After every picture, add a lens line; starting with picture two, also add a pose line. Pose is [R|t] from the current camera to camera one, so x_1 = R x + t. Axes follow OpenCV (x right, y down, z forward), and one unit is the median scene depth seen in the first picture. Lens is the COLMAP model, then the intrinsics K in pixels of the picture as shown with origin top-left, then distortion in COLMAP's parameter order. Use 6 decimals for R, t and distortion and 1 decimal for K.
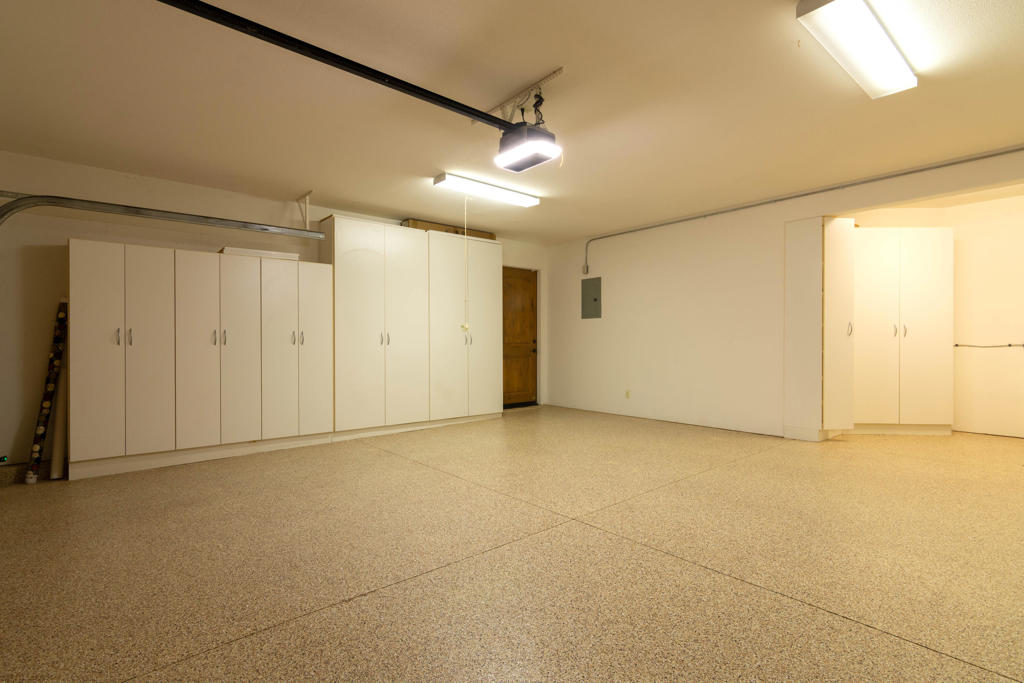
lens RADIAL K [[491.7, 0, 512.9], [0, 491.7, 343.6], [0, 0, 1]] dist [0.000090, 0.000824]
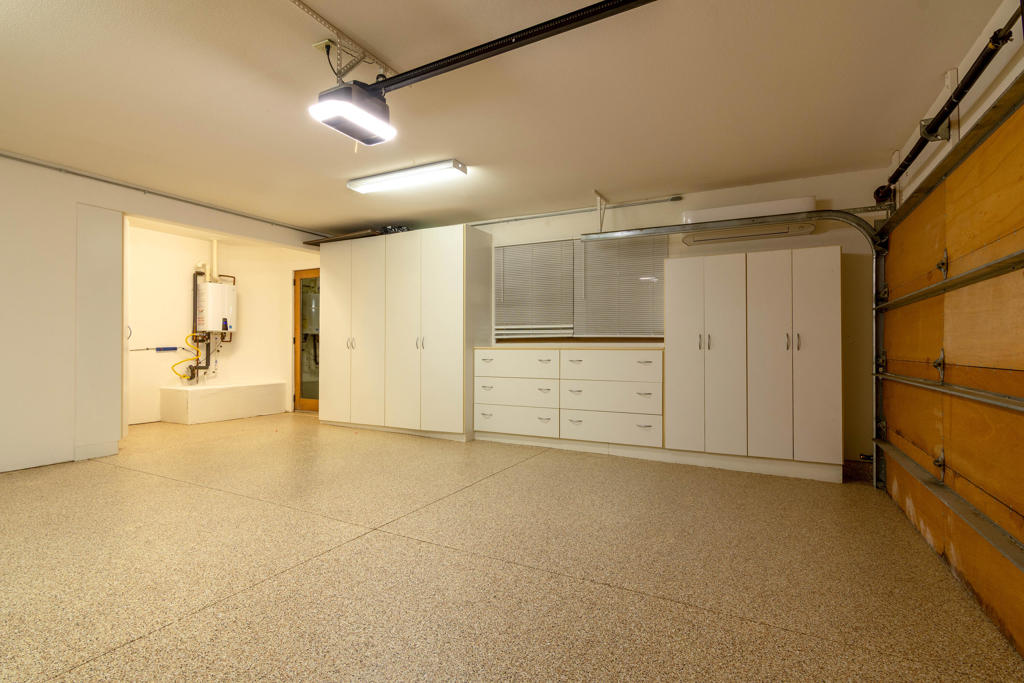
lens RADIAL K [[491.7, 0, 512.9], [0, 491.7, 343.6], [0, 0, 1]] dist [0.000090, 0.000824]
pose [[-0.368932, 0.005768, 0.929438, -0.864417], [0.000551, 0.999982, -0.005987, -0.003155], [-0.929456, -0.001697, -0.368929, 1.084275]]
